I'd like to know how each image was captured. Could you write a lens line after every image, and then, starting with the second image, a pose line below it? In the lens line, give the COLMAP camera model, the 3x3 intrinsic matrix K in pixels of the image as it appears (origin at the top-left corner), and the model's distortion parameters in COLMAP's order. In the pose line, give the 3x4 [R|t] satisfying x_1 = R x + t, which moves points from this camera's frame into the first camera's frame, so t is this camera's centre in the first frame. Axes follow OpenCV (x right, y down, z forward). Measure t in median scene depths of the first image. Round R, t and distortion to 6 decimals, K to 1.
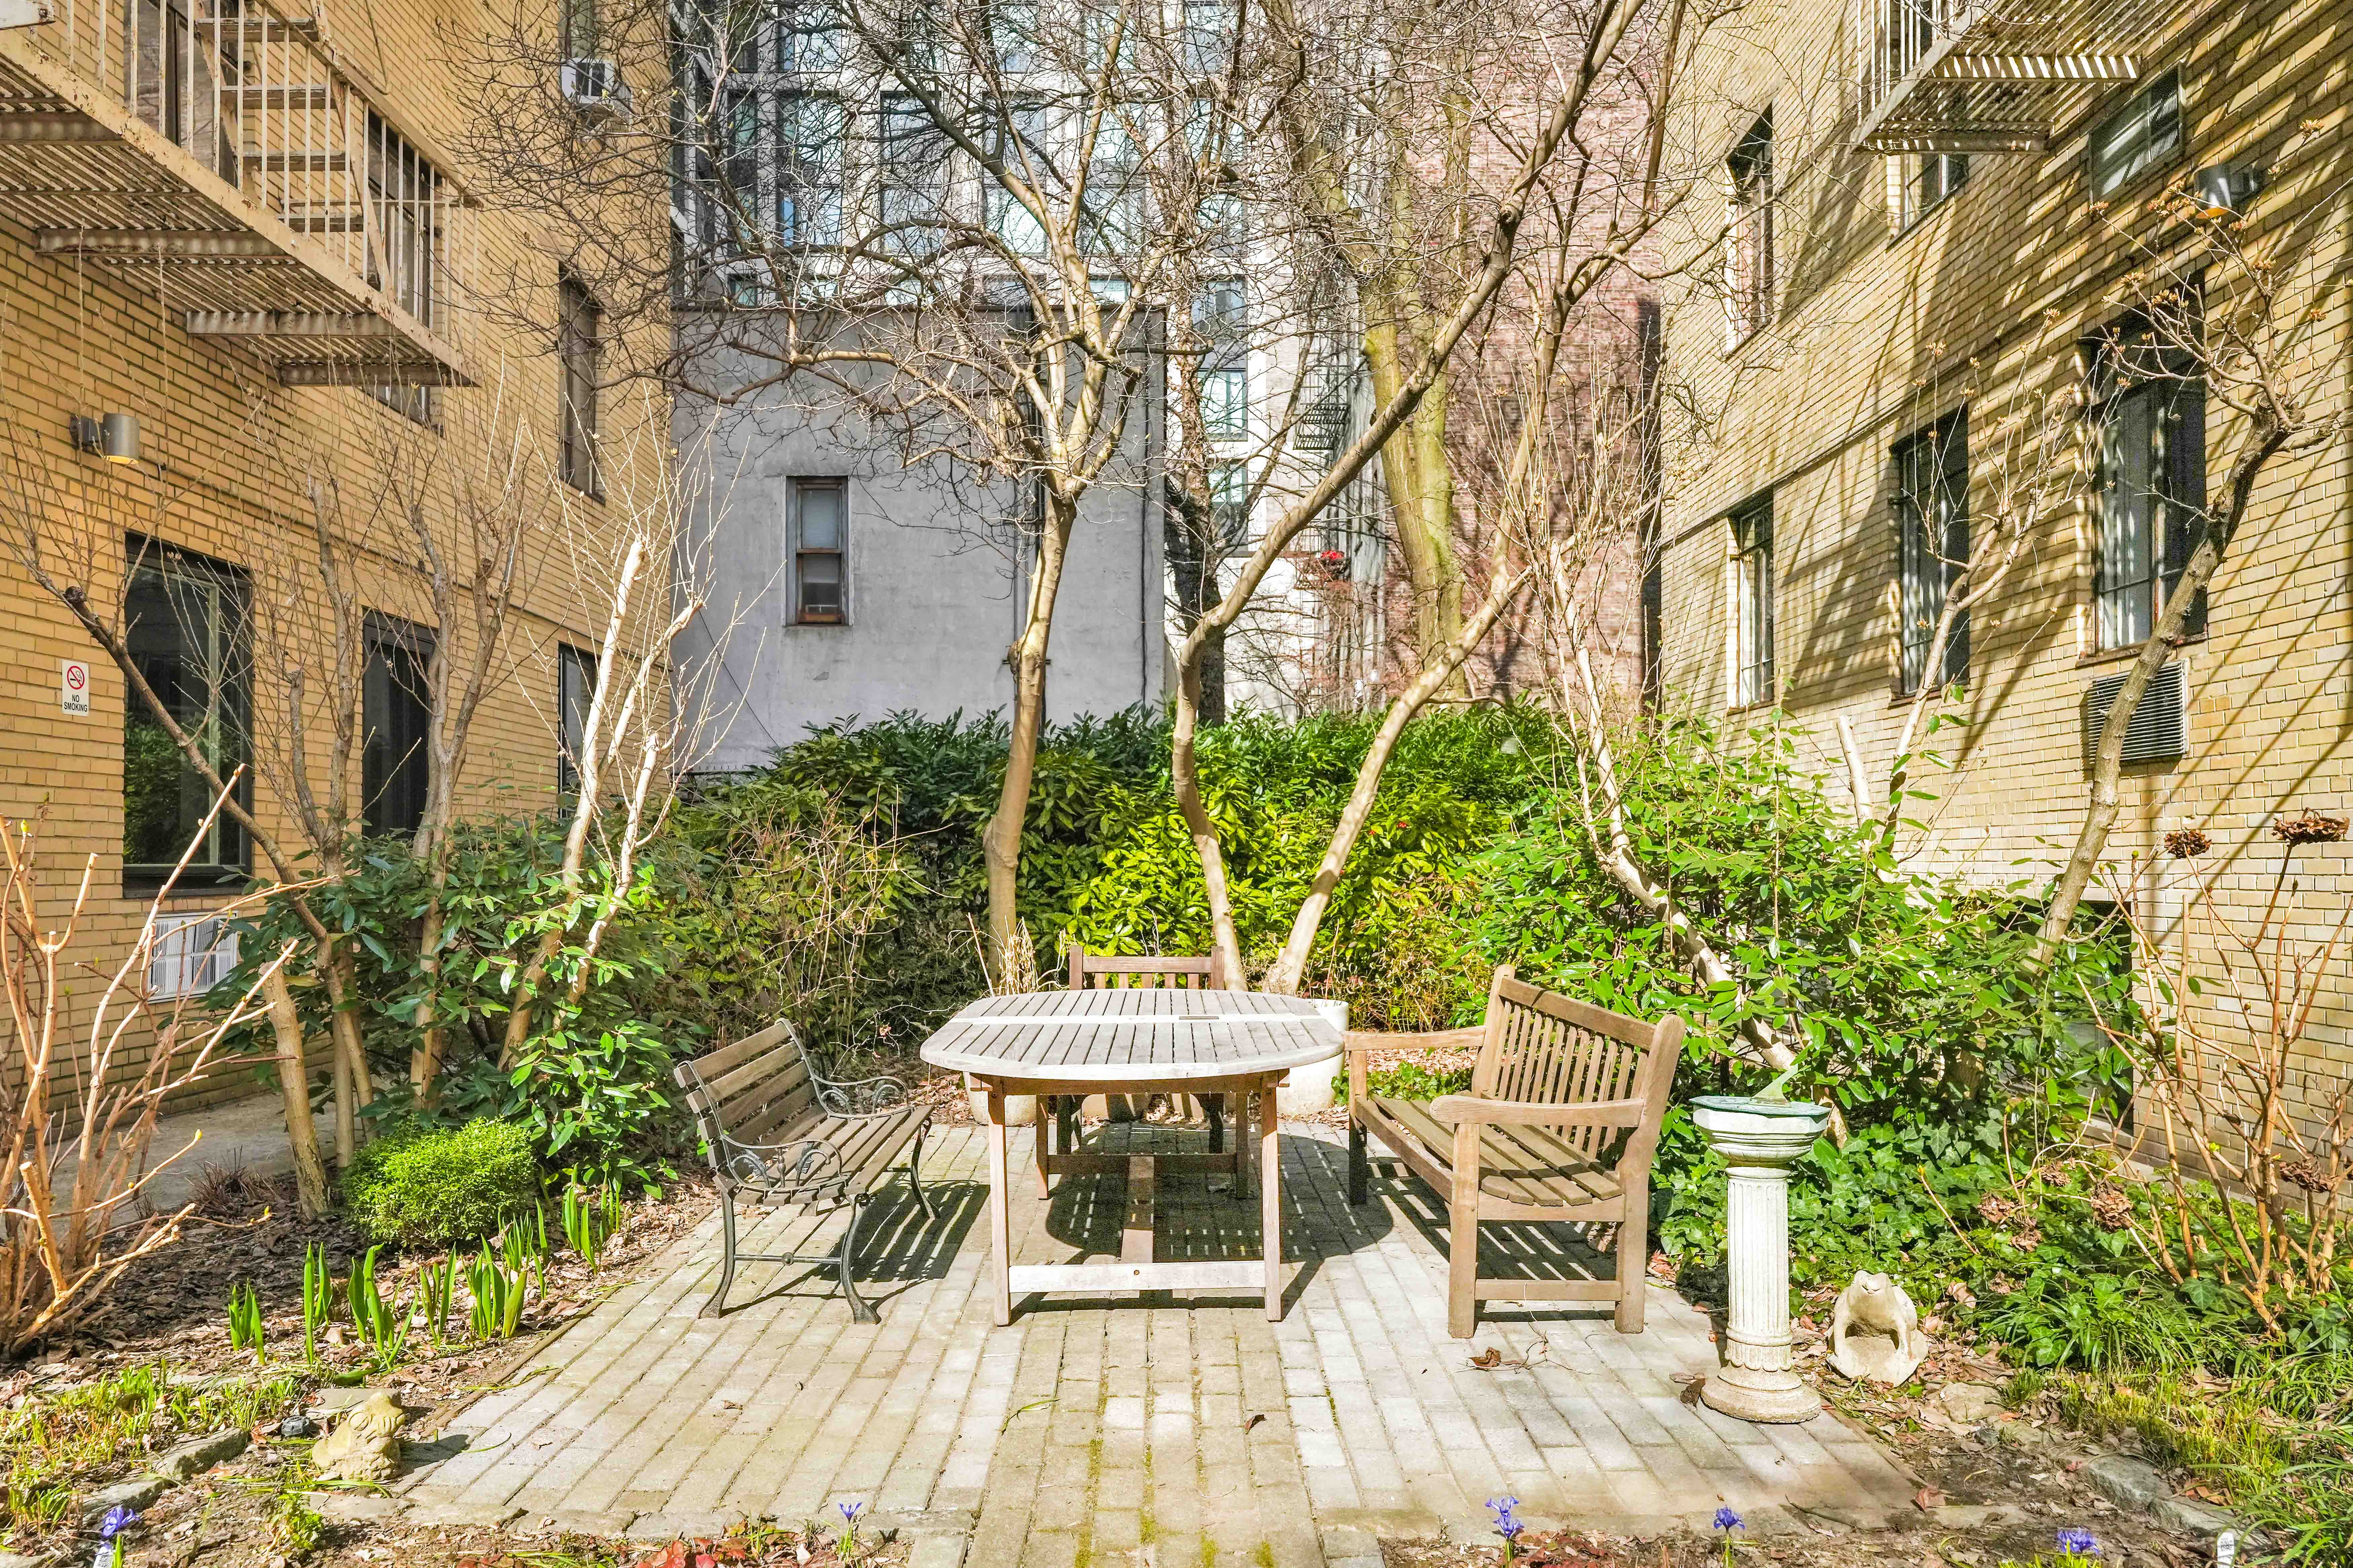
lens RADIAL K [[1512.6, 0, 1177.3], [0, 1512.6, 855.9], [0, 0, 1]] dist [0.000077, 0.000911]
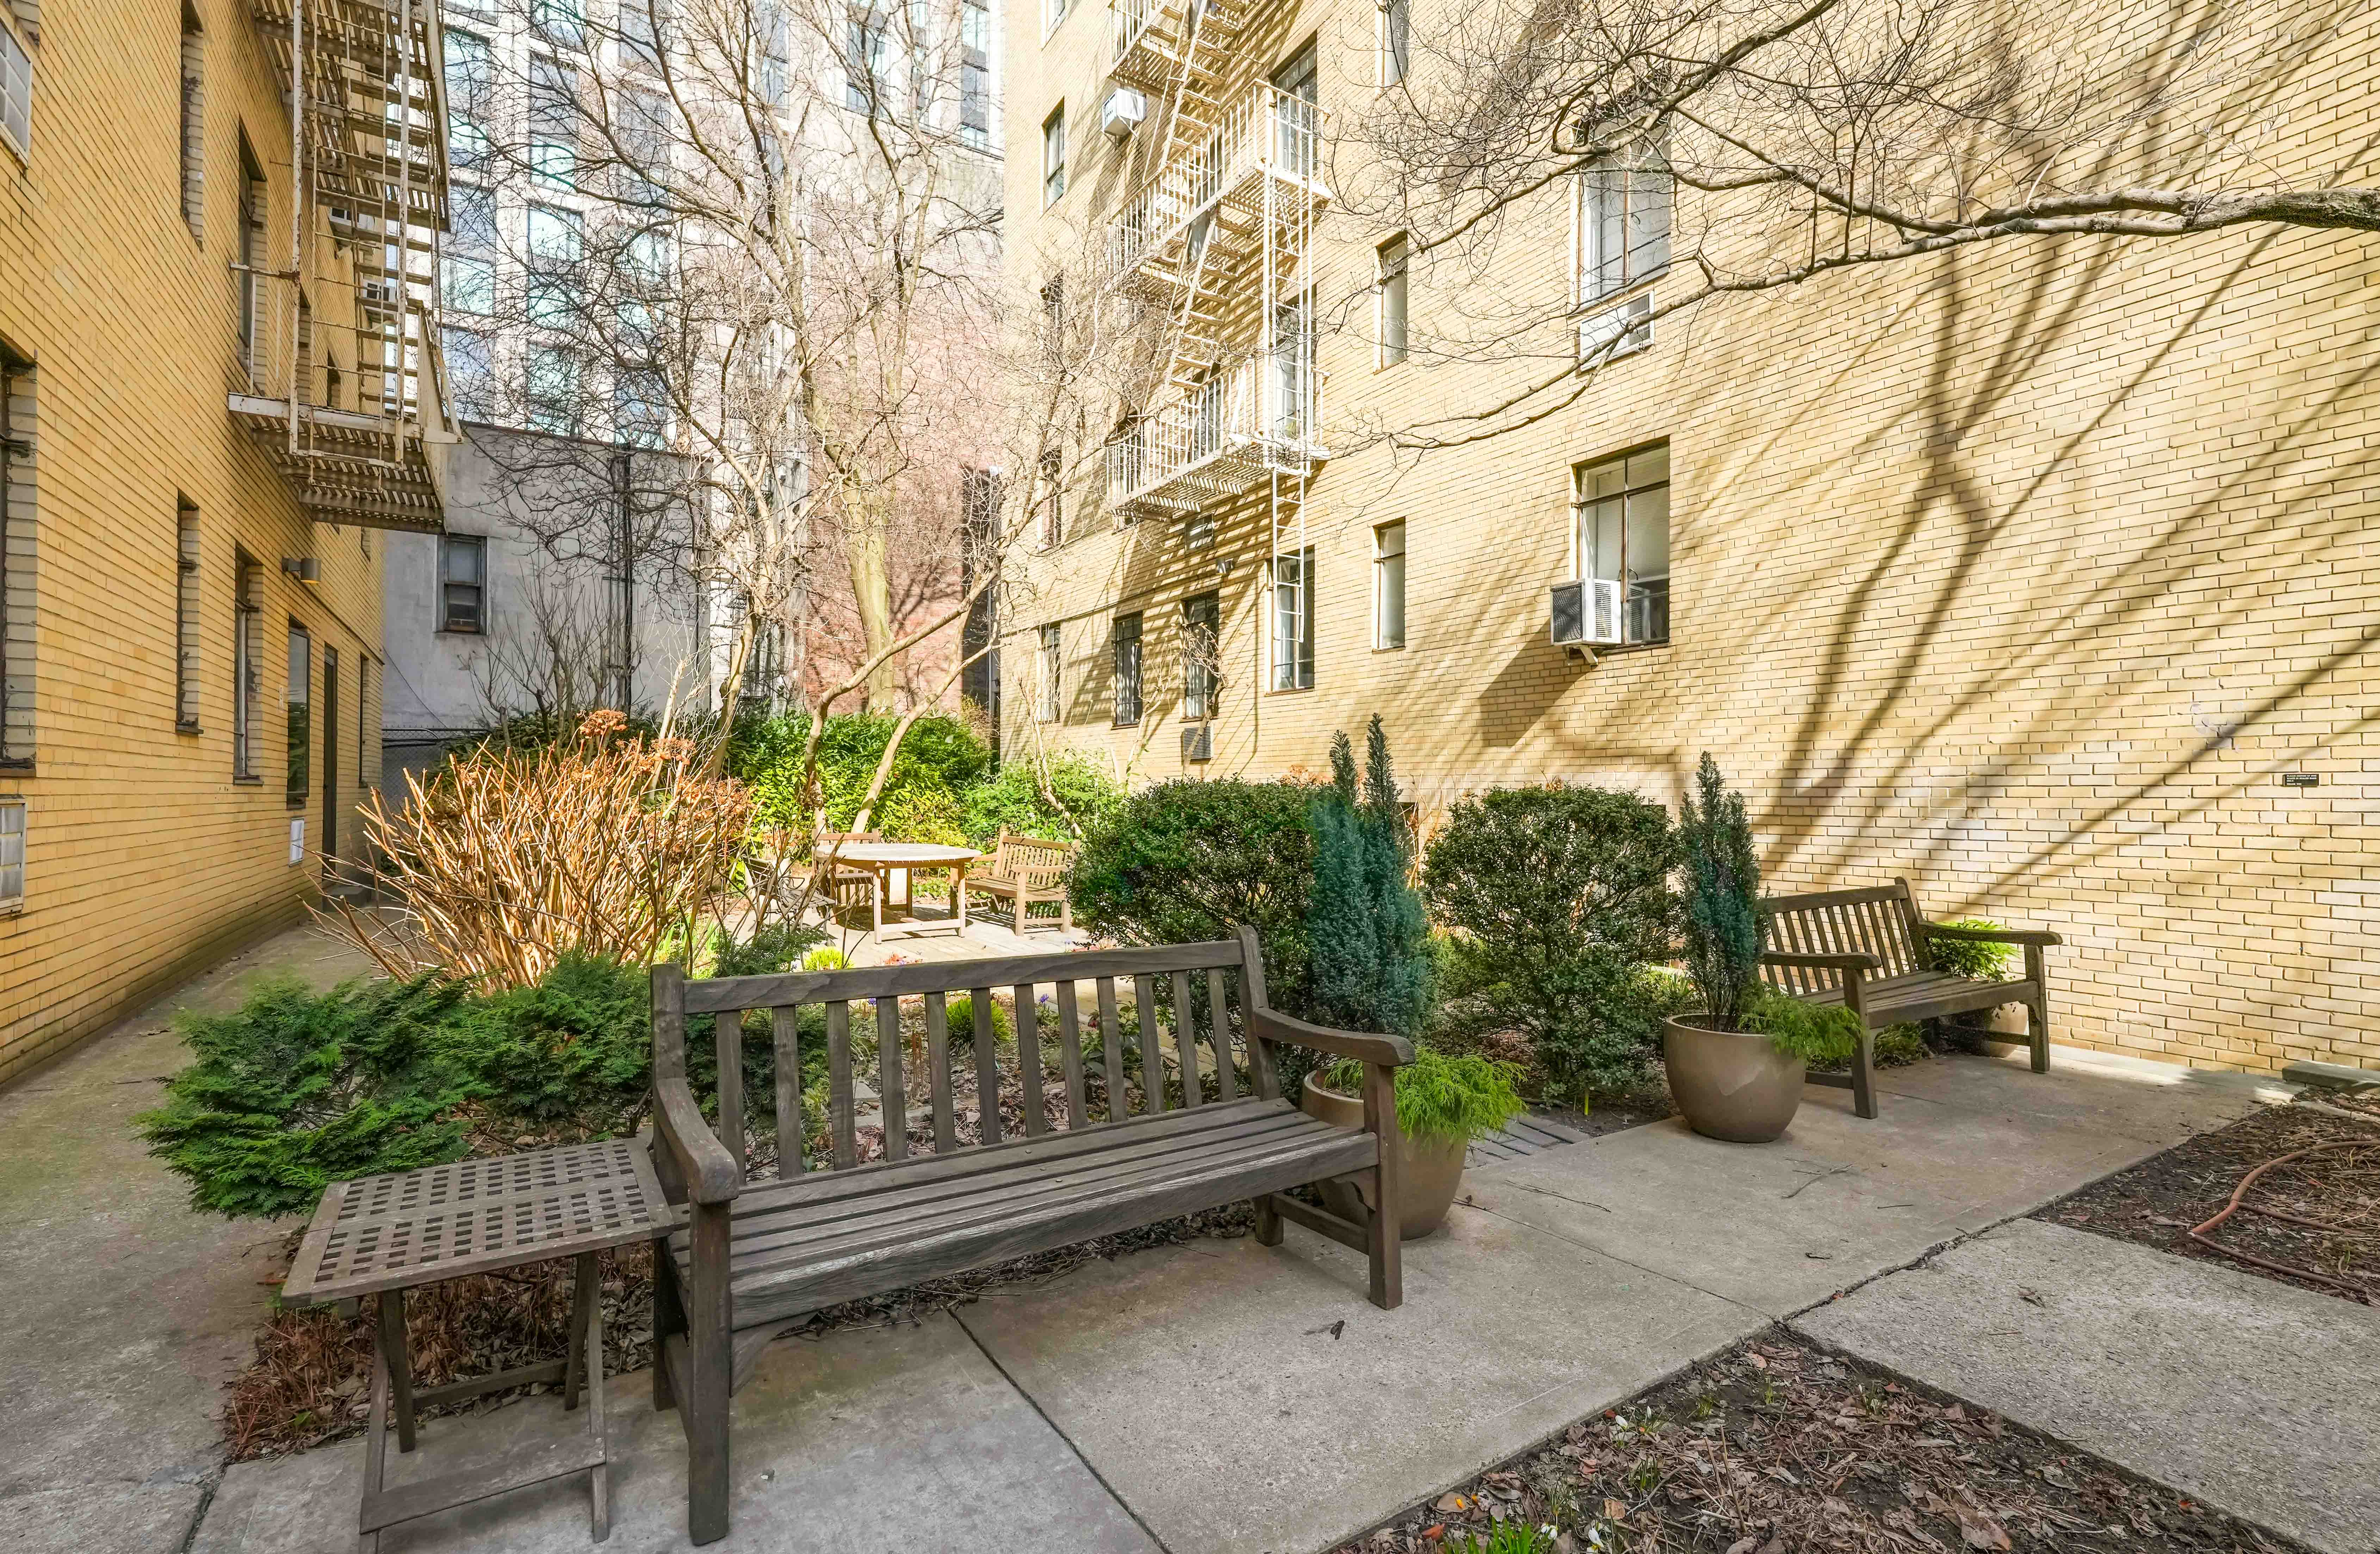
lens RADIAL K [[1084.5, 0, 1190.0], [0, 1084.5, 777.0], [0, 0, 1]] dist [0.000027, 0.000002]
pose [[0.856176, 0.013159, 0.516517, -0.345854], [-0.008189, 0.999896, -0.011900, -0.005115], [-0.516620, 0.005959, 0.856194, -0.593698]]
